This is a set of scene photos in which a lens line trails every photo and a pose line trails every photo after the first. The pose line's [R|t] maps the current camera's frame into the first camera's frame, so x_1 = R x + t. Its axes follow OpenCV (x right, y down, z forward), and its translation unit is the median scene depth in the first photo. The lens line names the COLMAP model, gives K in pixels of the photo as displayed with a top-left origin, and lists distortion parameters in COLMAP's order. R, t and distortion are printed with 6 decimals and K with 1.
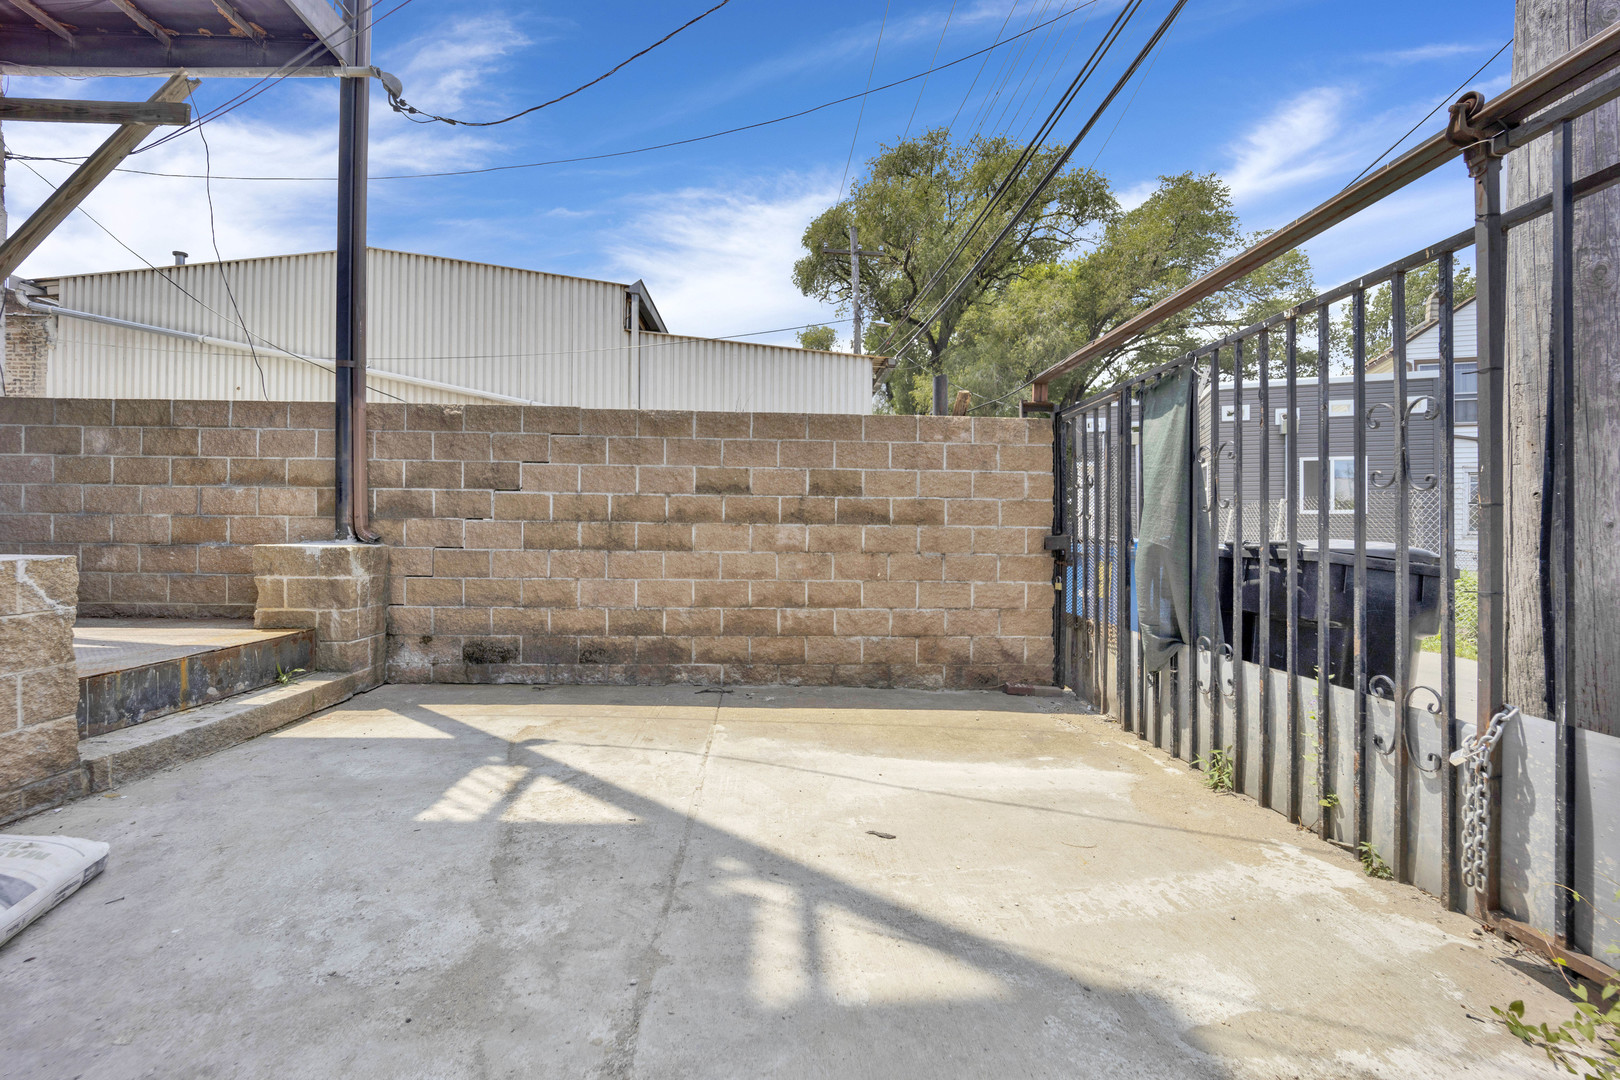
lens RADIAL K [[667.6, 0, 807.2], [0, 667.6, 519.7], [0, 0, 1]] dist [-0.019766, -0.001419]
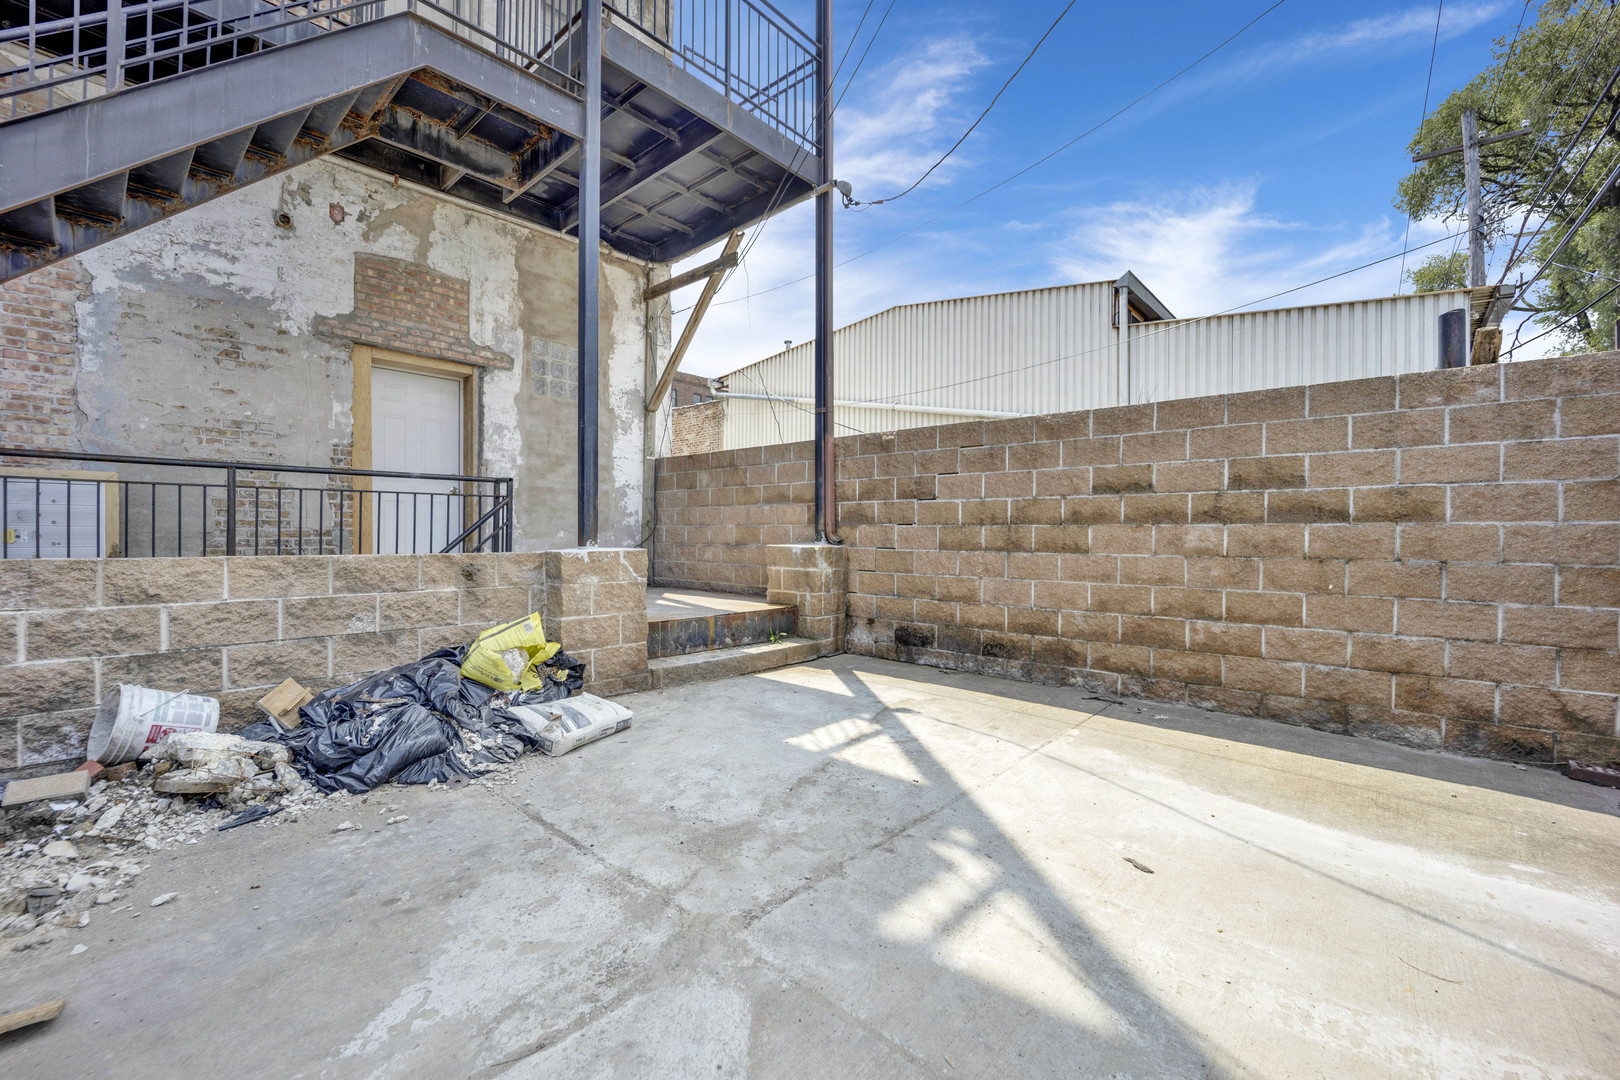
lens RADIAL K [[660.5, 0, 807.0], [0, 660.5, 524.4], [0, 0, 1]] dist [-0.019048, -0.000408]
pose [[0.711752, -0.017846, -0.702204, 0.213110], [0.016010, 0.999830, -0.009183, 0.006619], [0.702248, -0.004706, 0.711917, 0.027381]]
